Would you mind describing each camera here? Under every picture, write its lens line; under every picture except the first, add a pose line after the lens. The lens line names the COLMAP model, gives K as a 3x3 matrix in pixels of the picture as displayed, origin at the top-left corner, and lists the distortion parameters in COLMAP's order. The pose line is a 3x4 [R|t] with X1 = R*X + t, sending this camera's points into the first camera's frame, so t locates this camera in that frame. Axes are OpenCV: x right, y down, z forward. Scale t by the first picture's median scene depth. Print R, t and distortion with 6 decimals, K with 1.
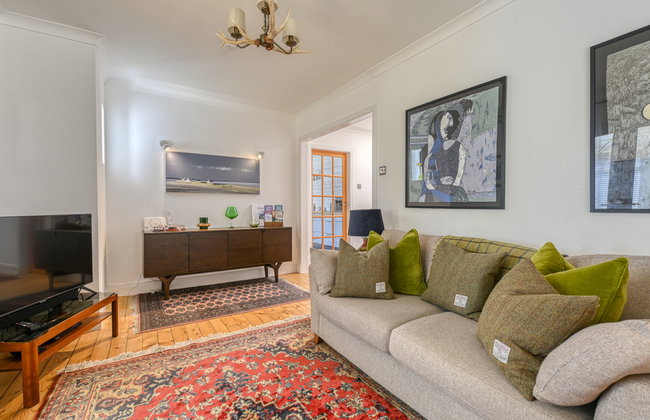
lens RADIAL K [[299.5, 0, 324.0], [0, 299.5, 211.6], [0, 0, 1]] dist [0.002721, -0.000225]
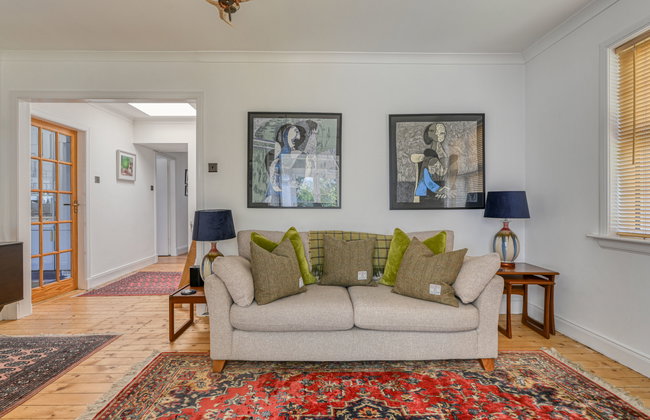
lens RADIAL K [[316.9, 0, 322.5], [0, 316.9, 206.6], [0, 0, 1]] dist [0.002936, -0.000431]
pose [[0.506357, -0.003608, 0.862316, -0.617637], [0.017508, 0.999828, -0.006098, -0.008338], [-0.862146, 0.018185, 0.506333, 0.289672]]
